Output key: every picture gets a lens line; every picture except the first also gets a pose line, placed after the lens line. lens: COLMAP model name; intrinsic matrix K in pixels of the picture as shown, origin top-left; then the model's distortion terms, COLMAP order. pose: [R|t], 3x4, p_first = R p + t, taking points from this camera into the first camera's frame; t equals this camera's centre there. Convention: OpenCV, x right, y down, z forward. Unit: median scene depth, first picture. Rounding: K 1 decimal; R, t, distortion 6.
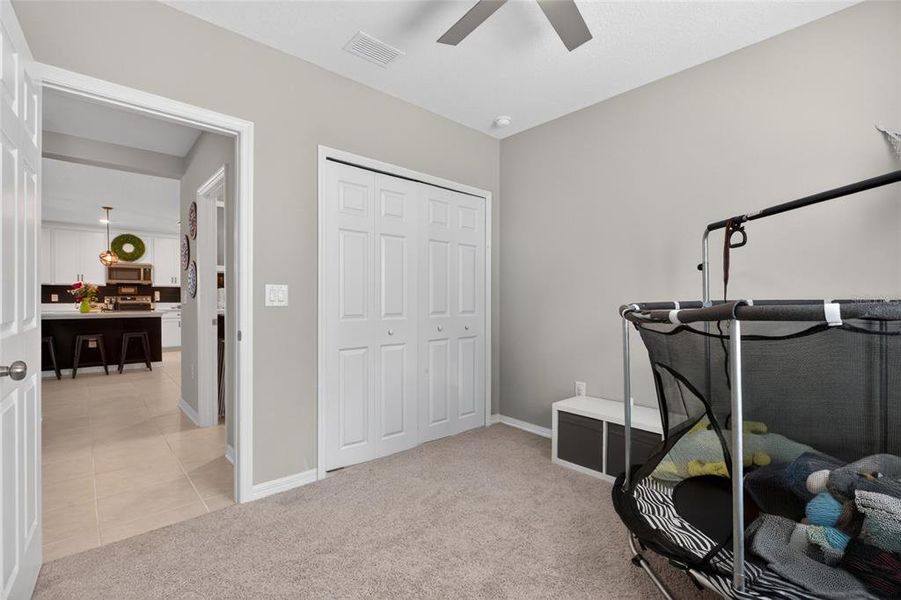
lens RADIAL K [[406.3, 0, 455.1], [0, 406.3, 298.5], [0, 0, 1]] dist [-0.008844, -0.000422]
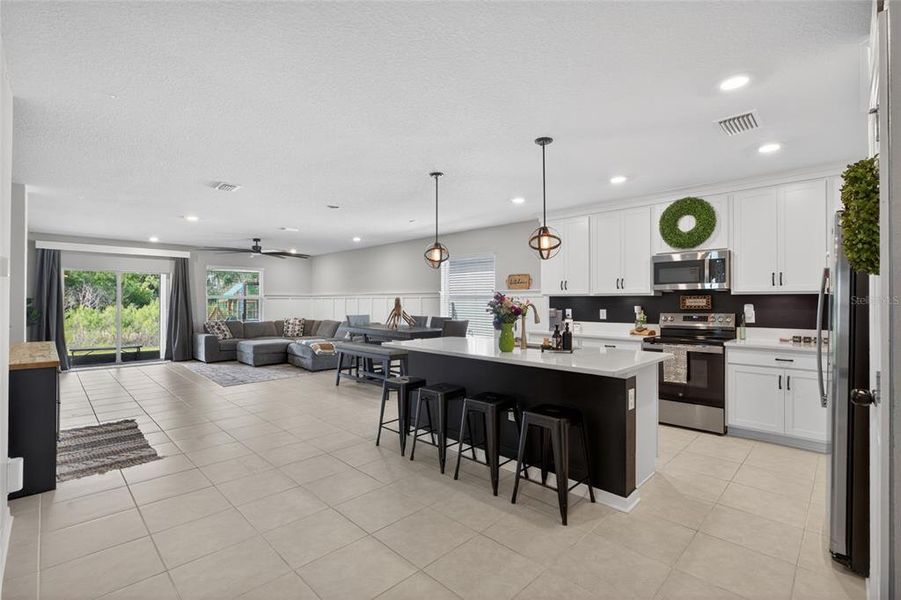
lens RADIAL K [[406.3, 0, 455.4], [0, 406.3, 302.2], [0, 0, 1]] dist [-0.008844, -0.000422]
pose [[0.045592, -0.003443, -0.998954, -0.278862], [-0.003293, 0.999988, -0.003597, -0.017645], [0.998955, 0.003454, 0.045580, 0.654521]]
